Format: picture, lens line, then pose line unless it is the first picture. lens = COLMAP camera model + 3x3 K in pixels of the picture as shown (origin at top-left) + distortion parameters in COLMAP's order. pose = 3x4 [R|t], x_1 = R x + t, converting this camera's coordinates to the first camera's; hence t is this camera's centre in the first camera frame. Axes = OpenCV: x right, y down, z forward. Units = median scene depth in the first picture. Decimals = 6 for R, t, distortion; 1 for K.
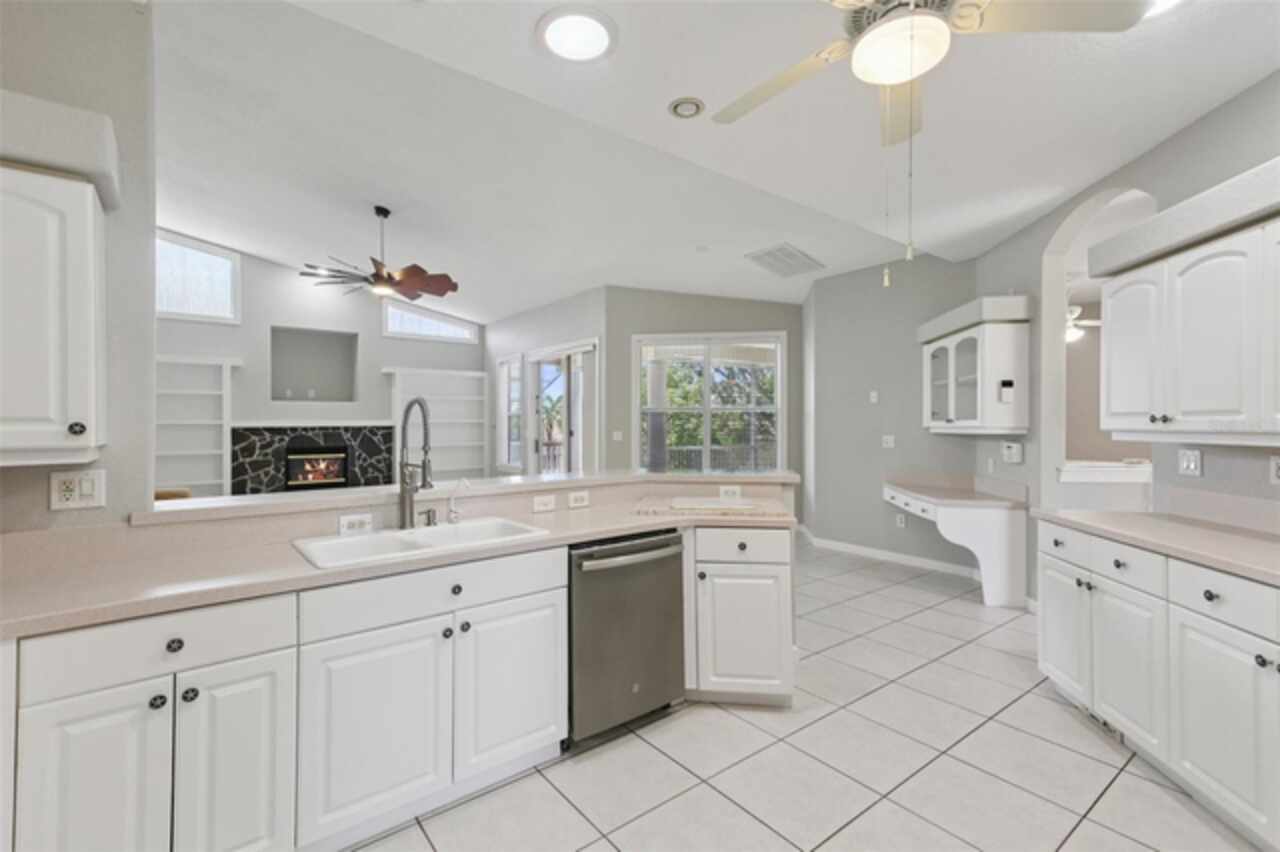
lens RADIAL K [[581.1, 0, 650.5], [0, 581.1, 424.1], [0, 0, 1]] dist [0.013900, -0.002971]
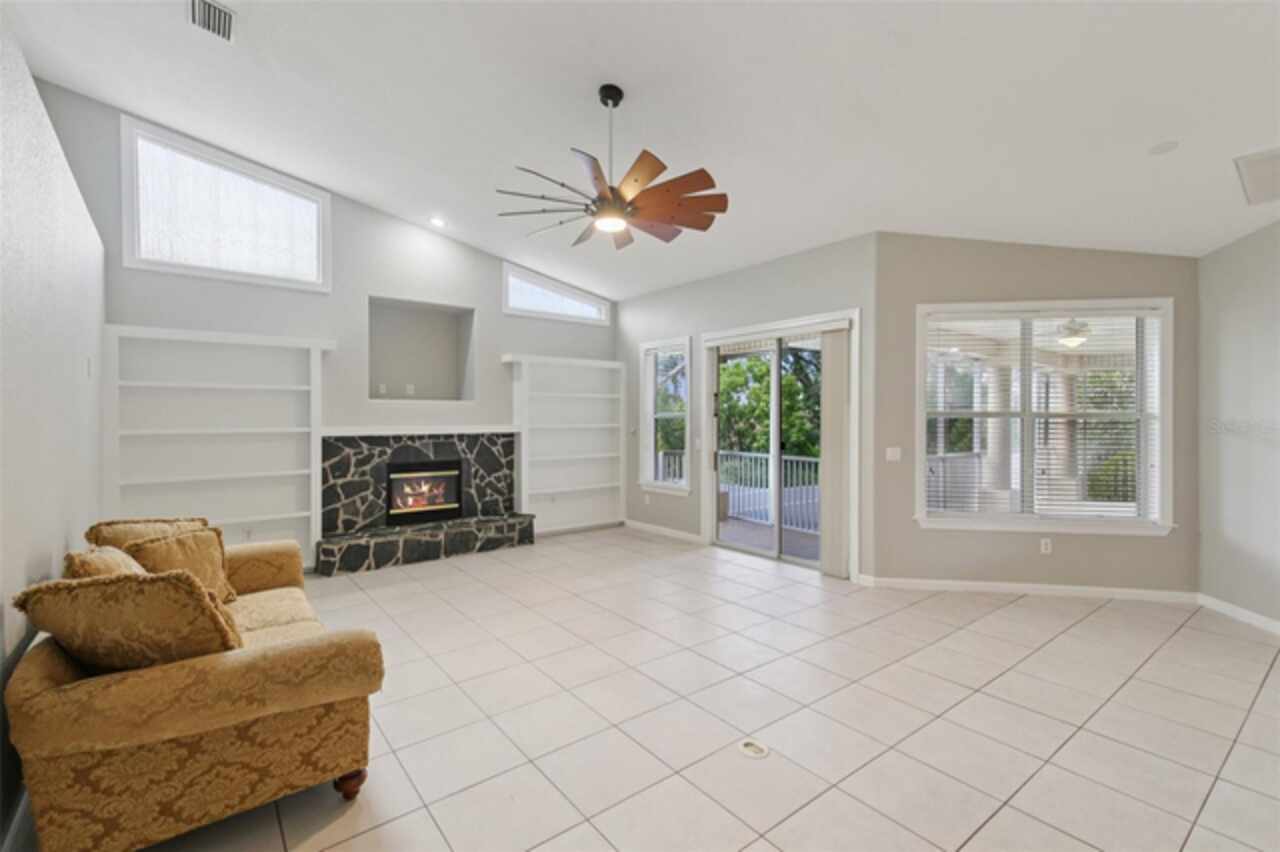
lens RADIAL K [[581.1, 0, 634.2], [0, 581.1, 422.2], [0, 0, 1]] dist [0.013900, -0.002971]
pose [[0.999915, 0.005101, -0.011987, -0.310387], [-0.005012, 0.999960, 0.007436, -0.018157], [0.012025, -0.007375, 0.999901, 0.279337]]
